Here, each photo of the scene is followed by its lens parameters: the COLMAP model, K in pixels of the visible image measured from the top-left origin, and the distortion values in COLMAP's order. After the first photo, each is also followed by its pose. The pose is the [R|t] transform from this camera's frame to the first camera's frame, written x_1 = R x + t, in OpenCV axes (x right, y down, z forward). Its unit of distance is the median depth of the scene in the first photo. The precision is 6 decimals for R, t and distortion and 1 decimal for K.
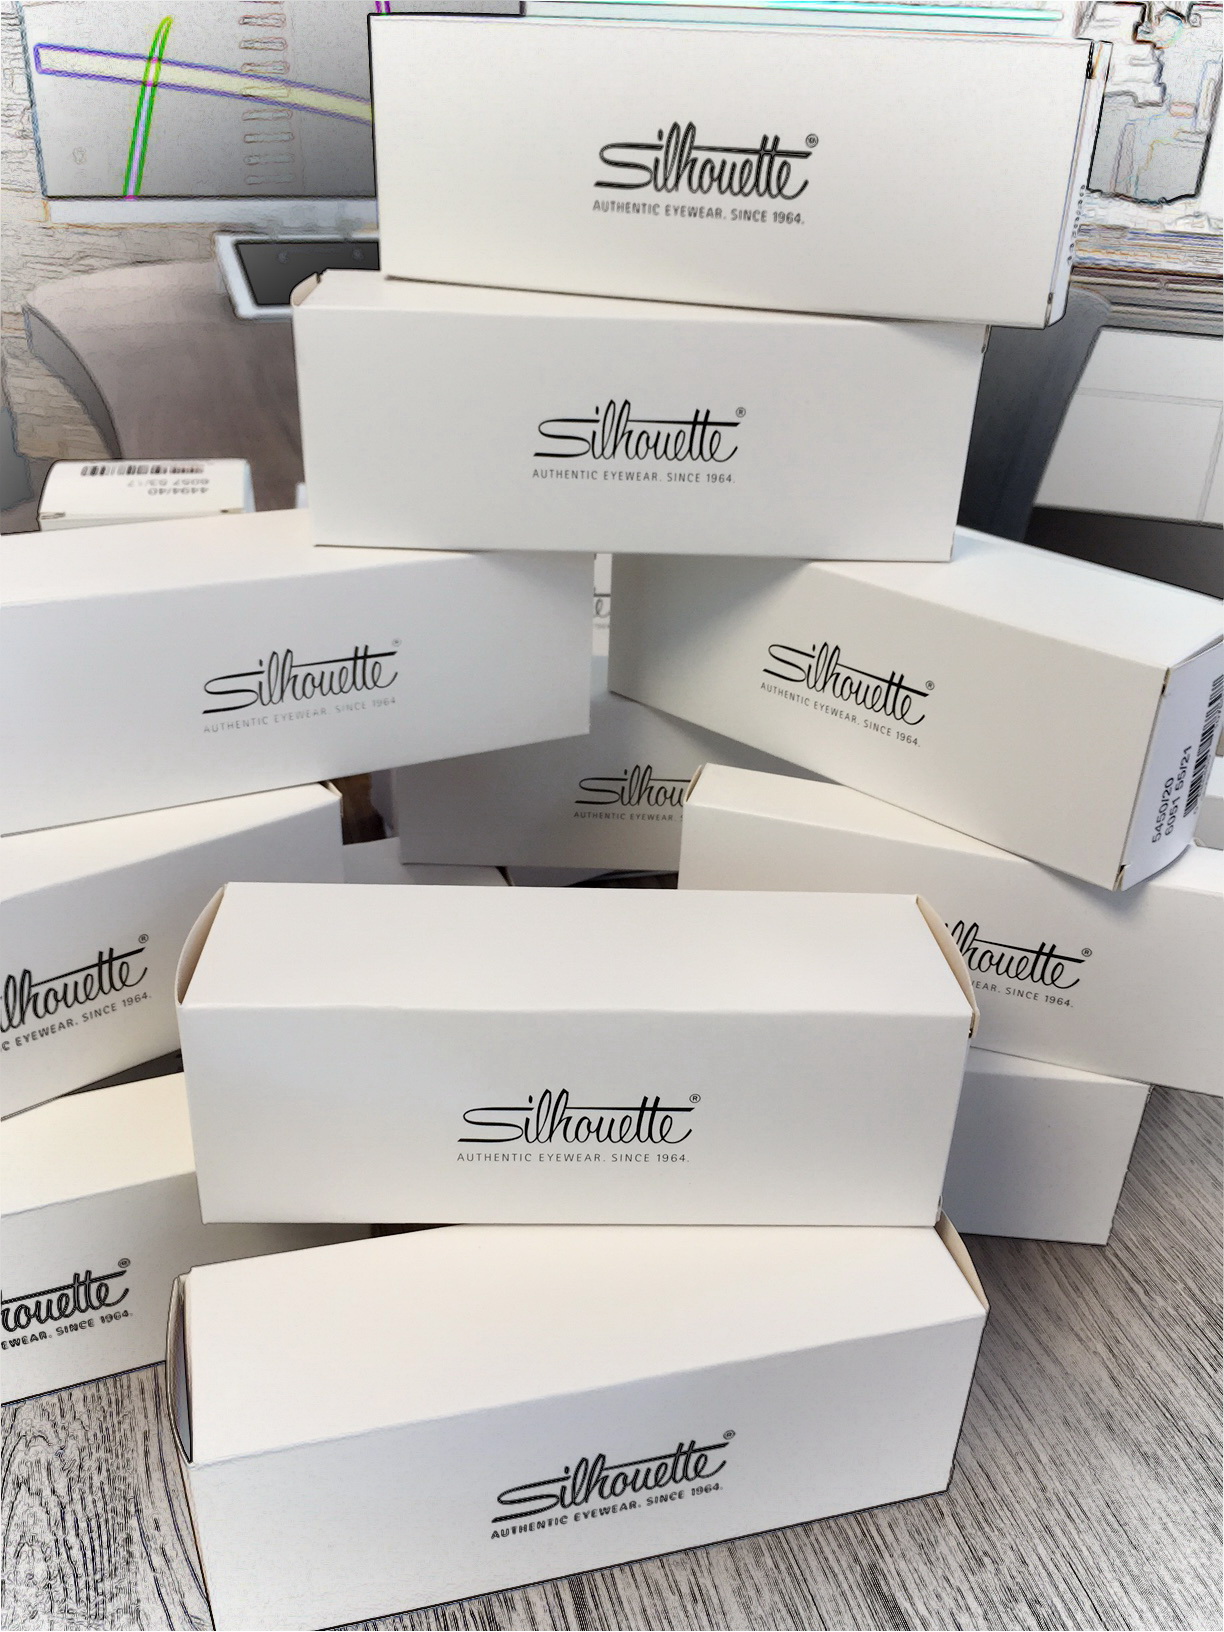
lens RADIAL K [[1367.6, 0, 612.0], [0, 1367.6, 816.0], [0, 0, 1]] dist [0.034390, 0.000833]
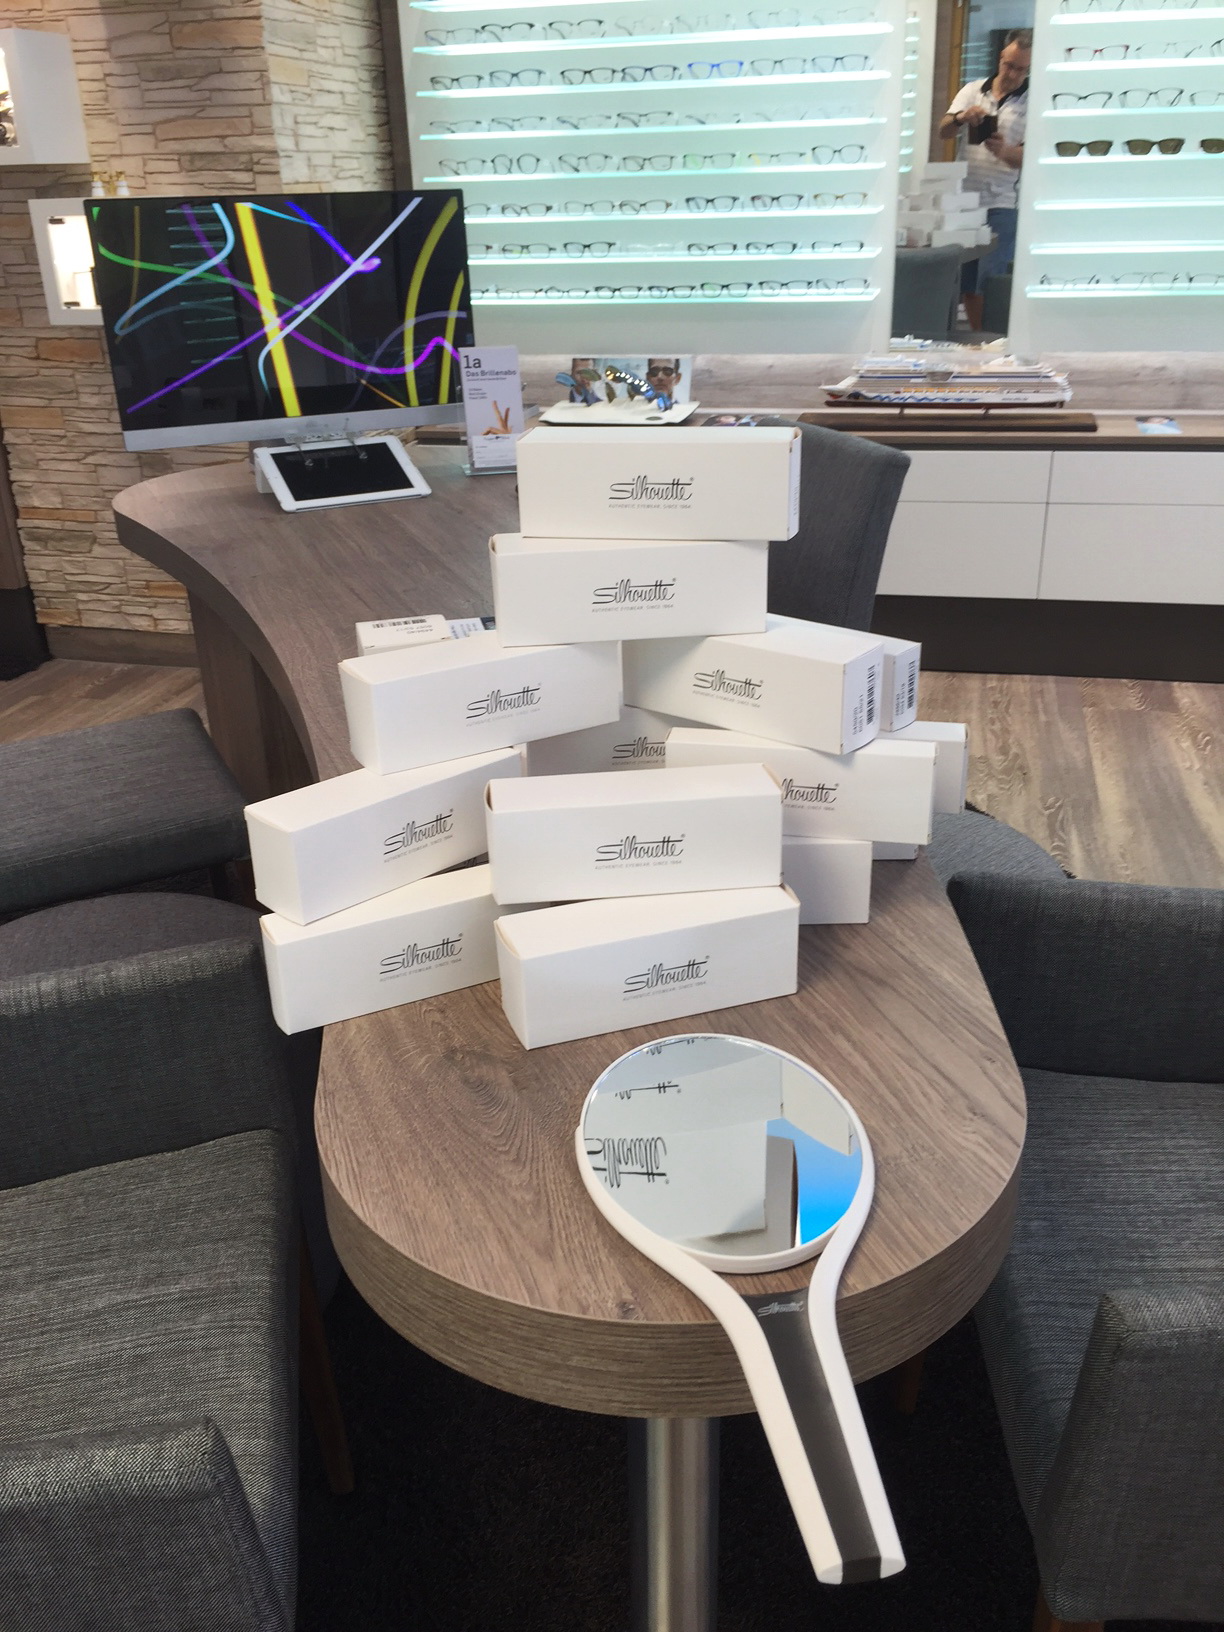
lens RADIAL K [[1403.6, 0, 612.0], [0, 1403.6, 816.0], [0, 0, 1]] dist [0.083656, -0.125116]
pose [[0.994916, -0.089586, 0.046000, -0.163403], [0.093216, 0.992096, -0.084004, 0.315983], [-0.038111, 0.087864, 0.995403, -1.411004]]
